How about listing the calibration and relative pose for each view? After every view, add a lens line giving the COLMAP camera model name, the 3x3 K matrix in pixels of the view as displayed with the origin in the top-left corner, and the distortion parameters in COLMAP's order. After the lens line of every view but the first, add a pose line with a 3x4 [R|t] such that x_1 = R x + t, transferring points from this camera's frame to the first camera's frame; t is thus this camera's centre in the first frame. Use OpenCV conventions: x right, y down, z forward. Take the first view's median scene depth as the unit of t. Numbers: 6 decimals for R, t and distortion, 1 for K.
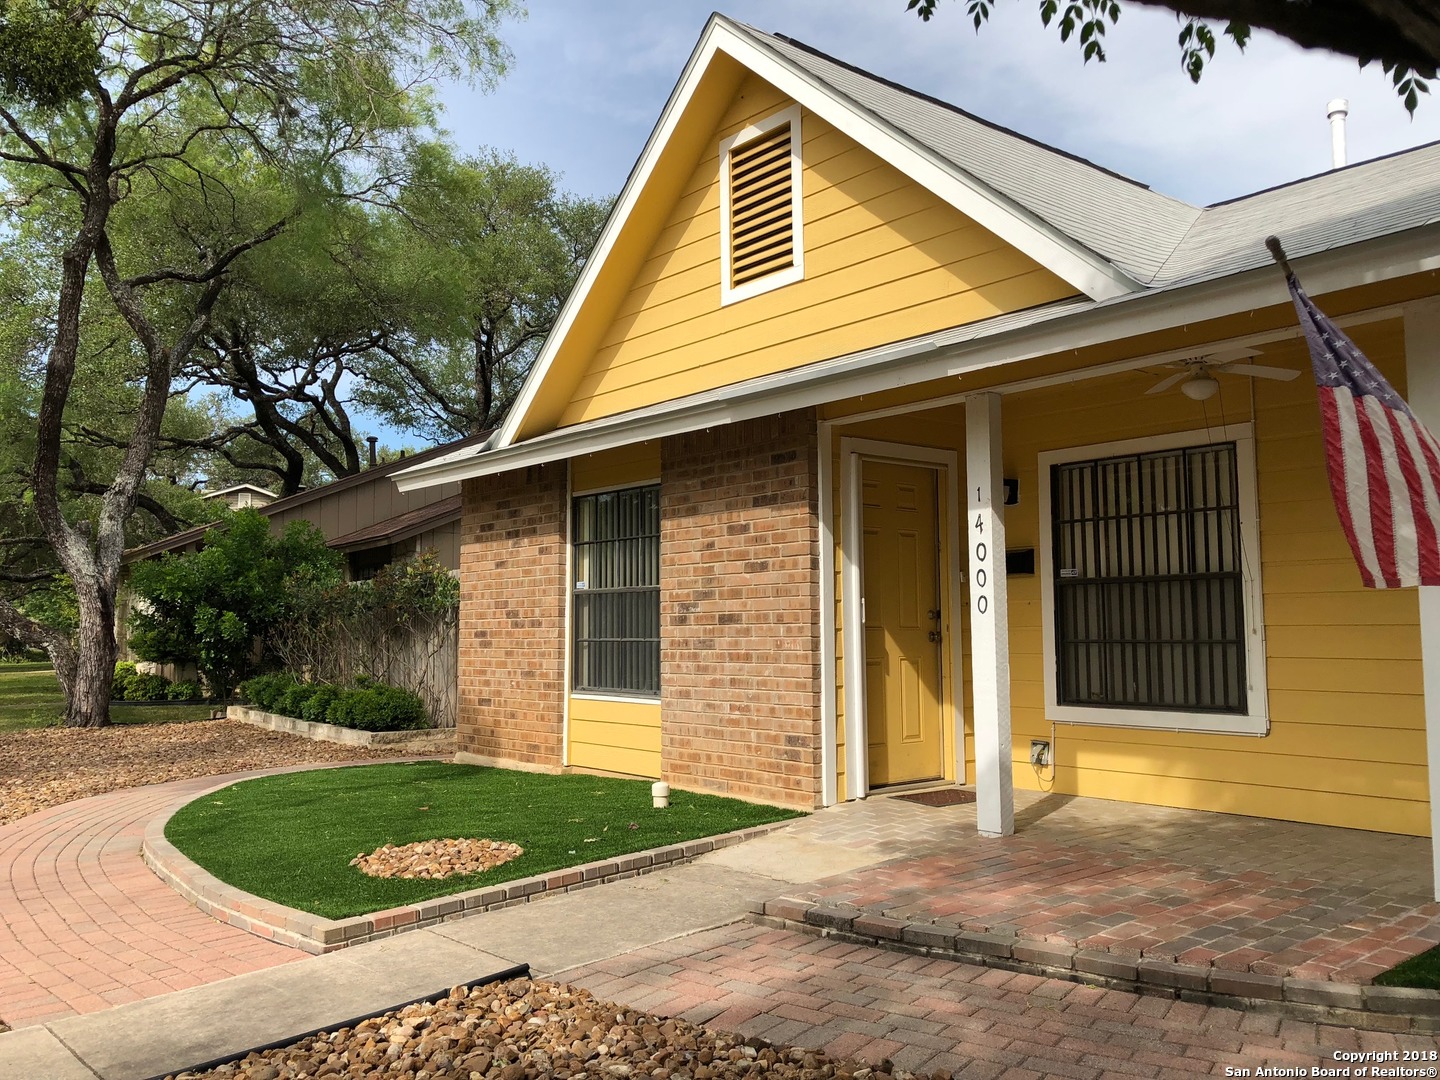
lens RADIAL K [[1183.7, 0, 709.3], [0, 1183.7, 532.3], [0, 0, 1]] dist [0.030303, -0.041548]
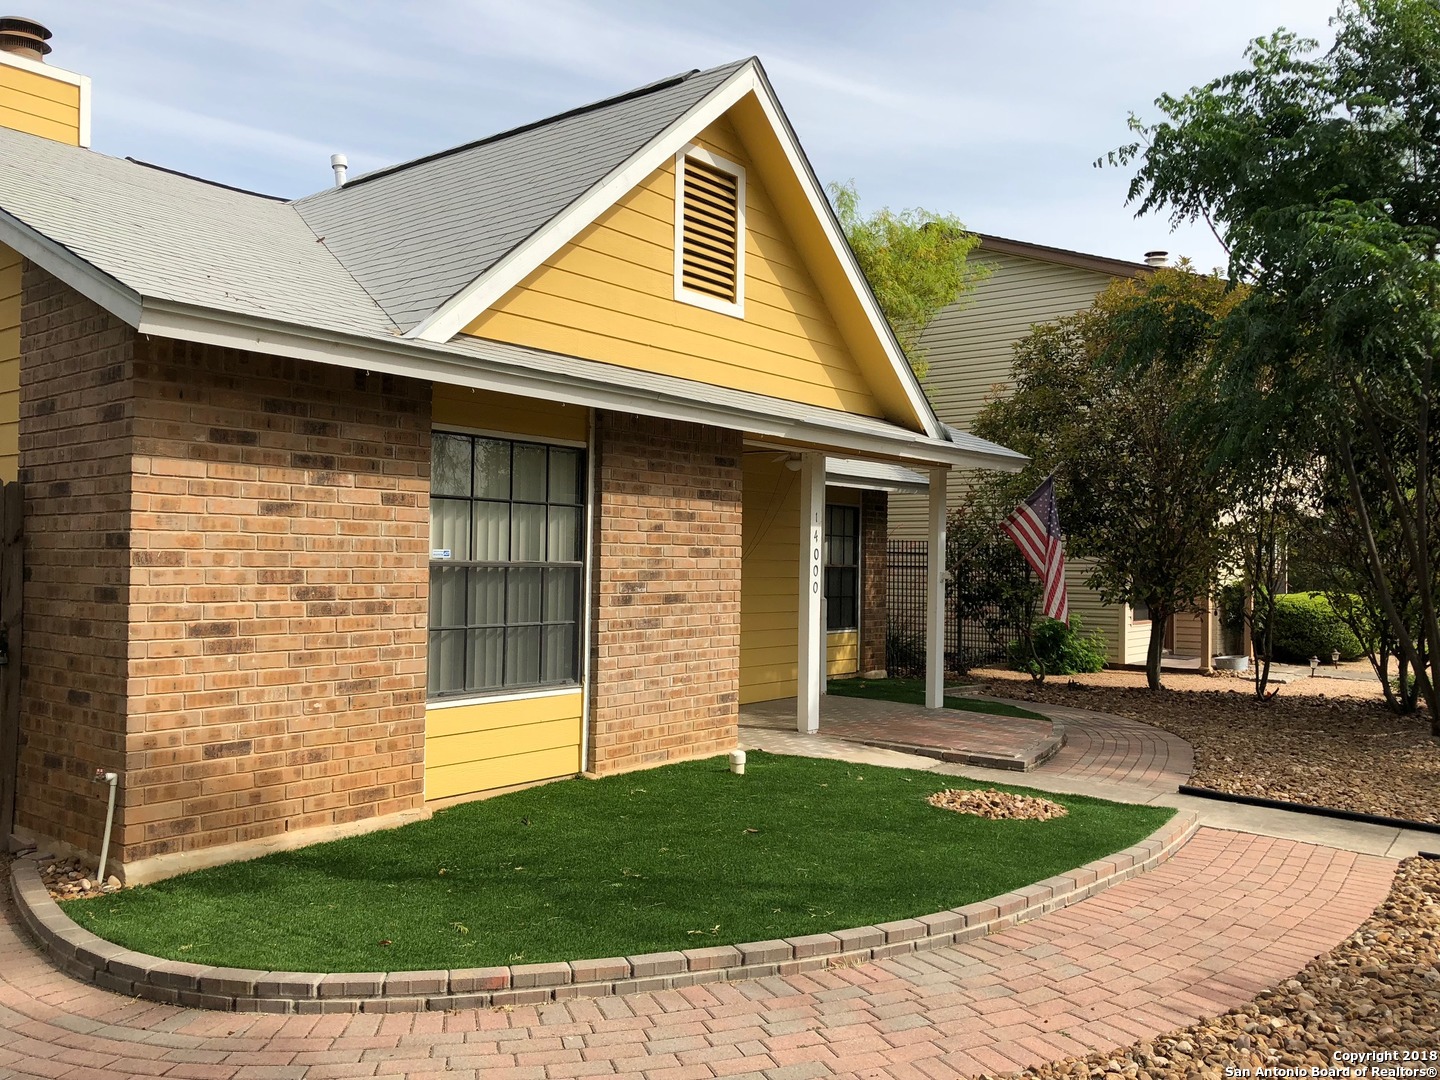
lens RADIAL K [[1183.7, 0, 720.3], [0, 1183.7, 544.9], [0, 0, 1]] dist [0.030303, -0.041548]
pose [[-0.214364, 0.016957, 0.976607, -1.026266], [-0.093209, 0.994931, -0.037734, 0.060640], [-0.972296, -0.099117, -0.211697, 1.175536]]
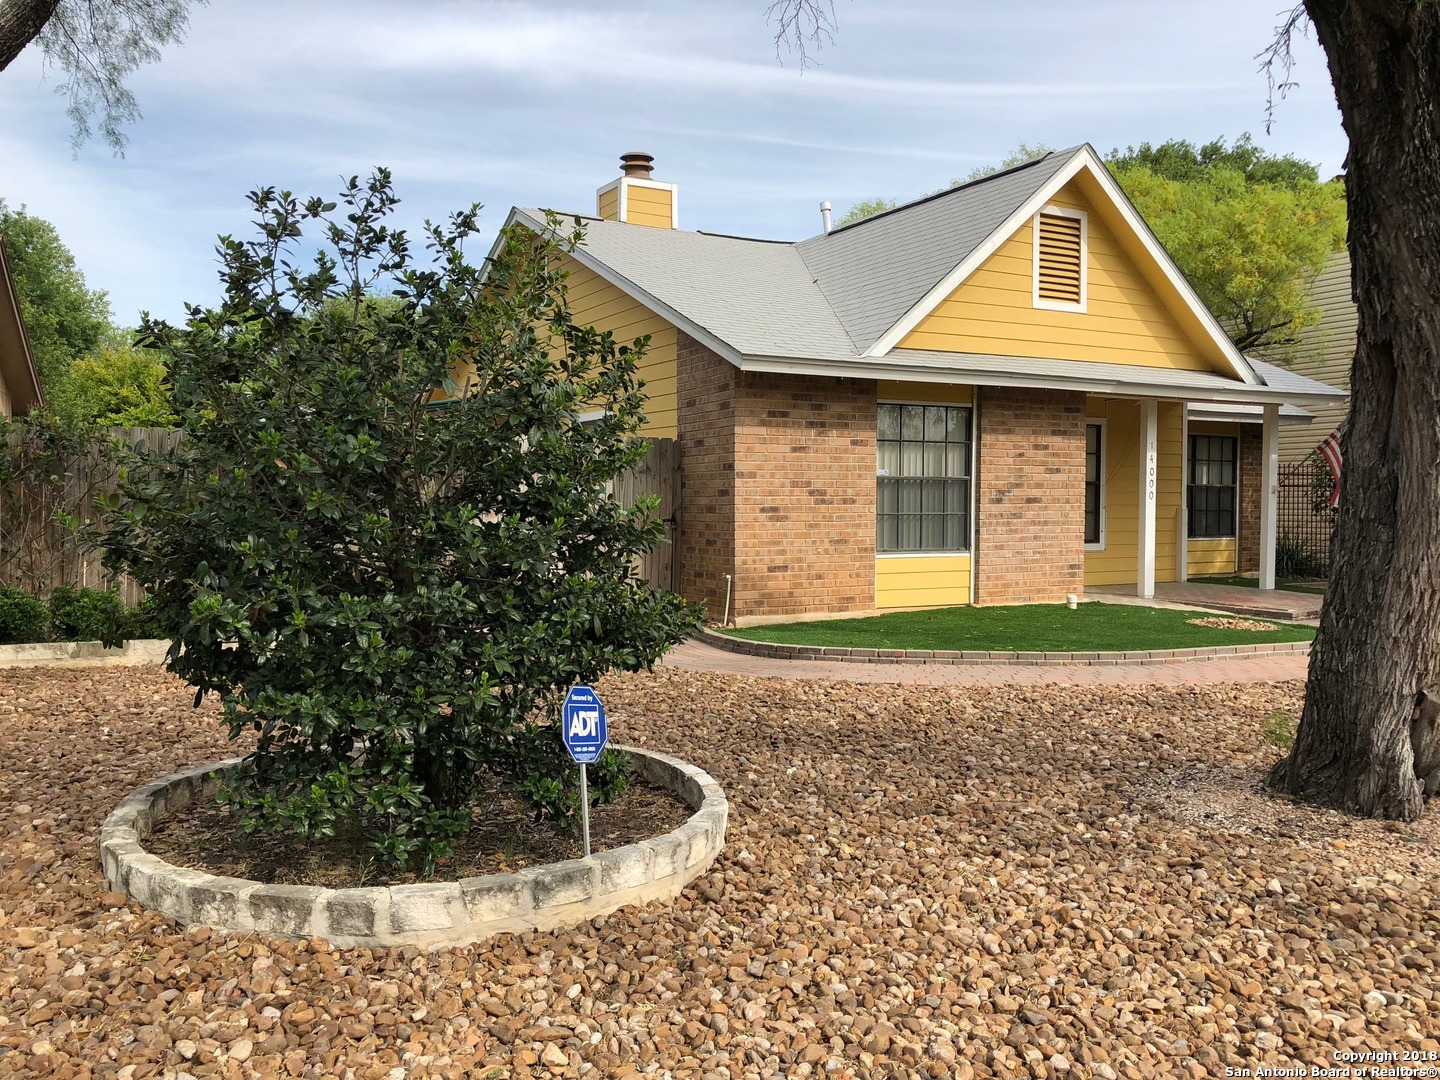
lens RADIAL K [[1183.7, 0, 697.3], [0, 1183.7, 544.8], [0, 0, 1]] dist [0.030303, -0.041548]
pose [[0.202164, -0.029964, 0.978893, -1.709544], [-0.083075, 0.995405, 0.047626, 0.094610], [-0.975822, -0.090950, 0.198746, 1.110434]]
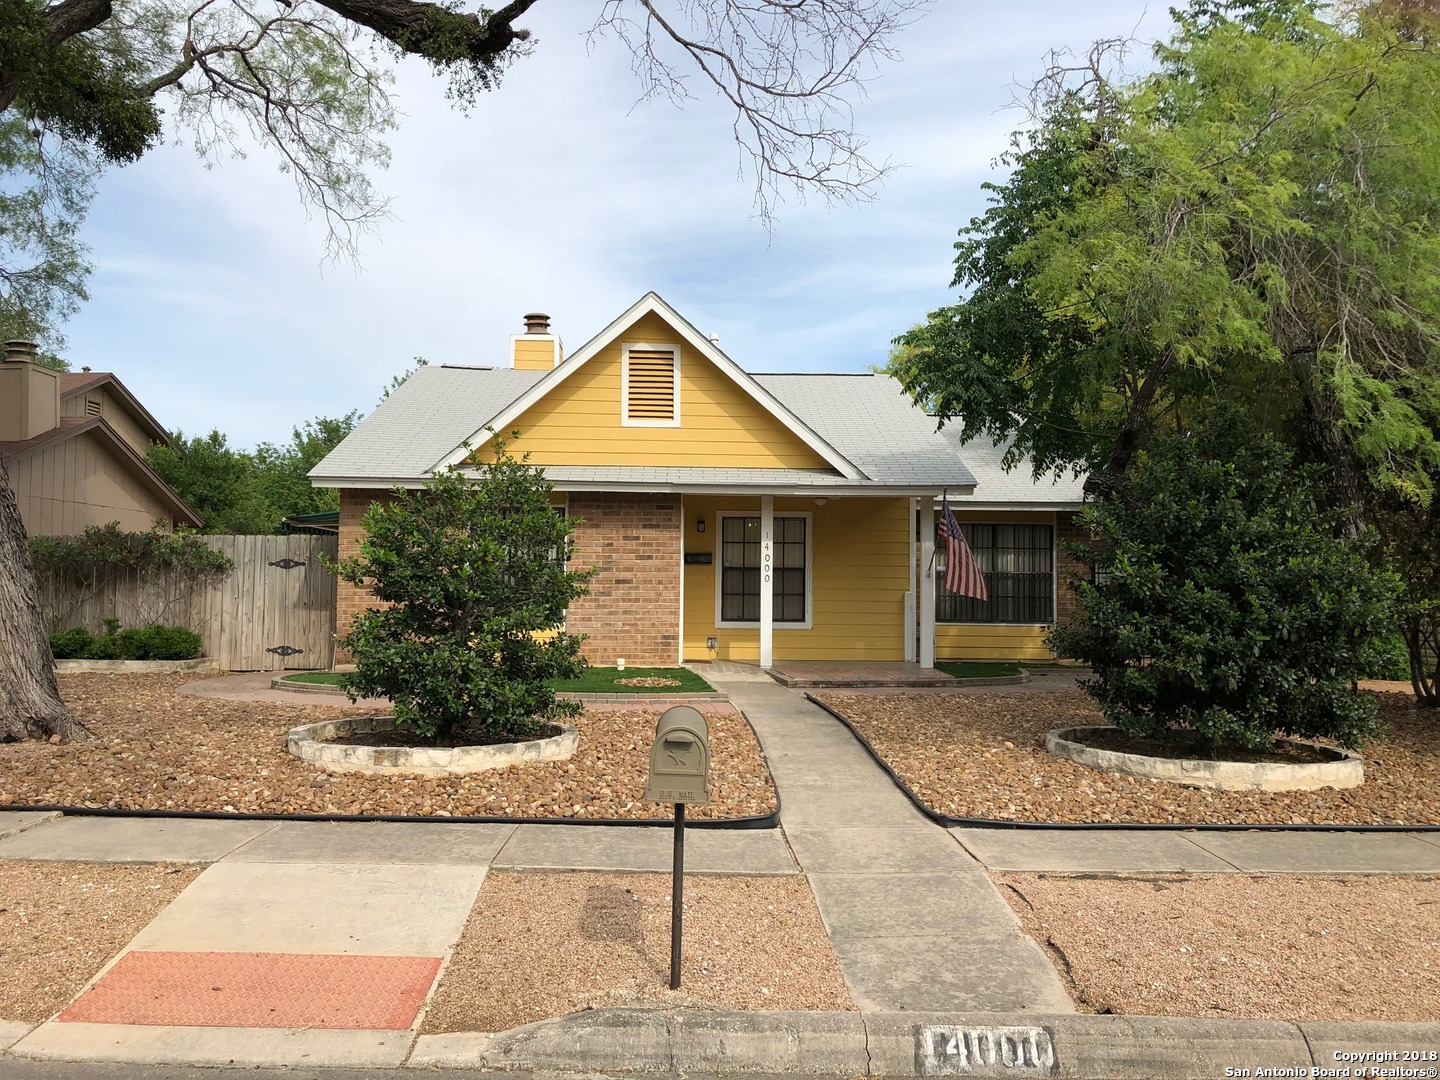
lens RADIAL K [[1183.7, 0, 734.4], [0, 1183.7, 538.4], [0, 0, 1]] dist [0.030303, -0.041548]
pose [[0.590796, 0.050956, 0.805211, -1.504786], [-0.078228, 0.996919, -0.005690, -0.004375], [-0.803020, -0.059629, 0.592962, -0.361939]]
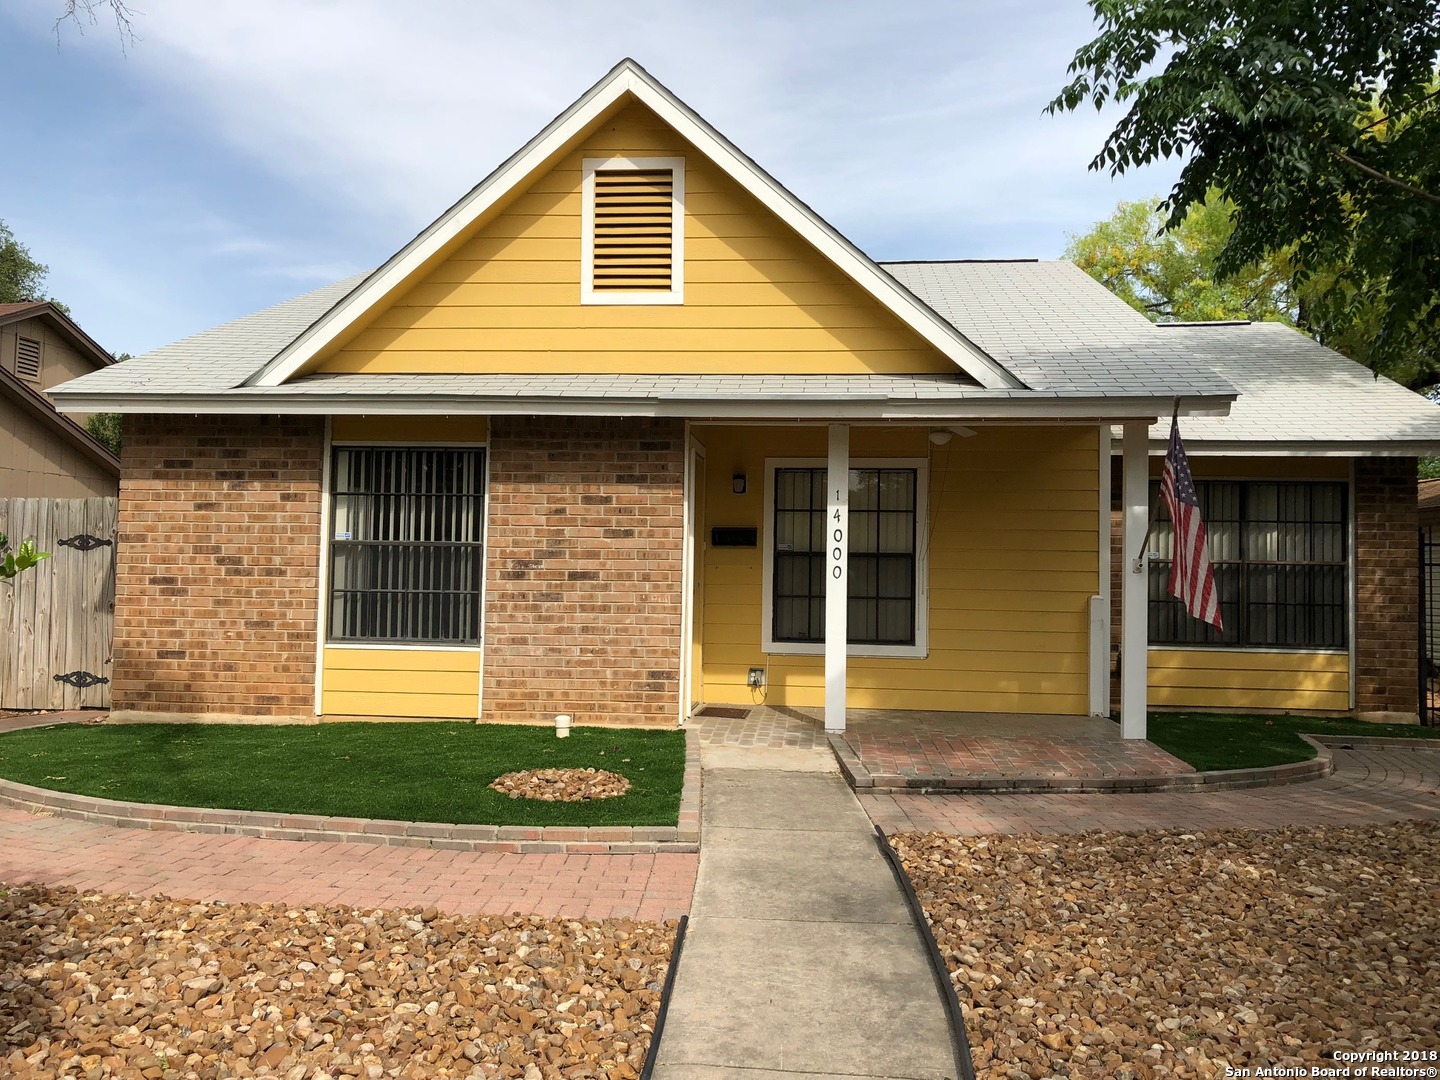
lens RADIAL K [[1183.7, 0, 714.9], [0, 1183.7, 537.8], [0, 0, 1]] dist [0.030303, -0.041548]
pose [[0.705920, 0.041150, 0.707095, -0.711041], [-0.079338, 0.996622, 0.021206, 0.000614], [-0.703834, -0.071070, 0.706800, 0.080713]]
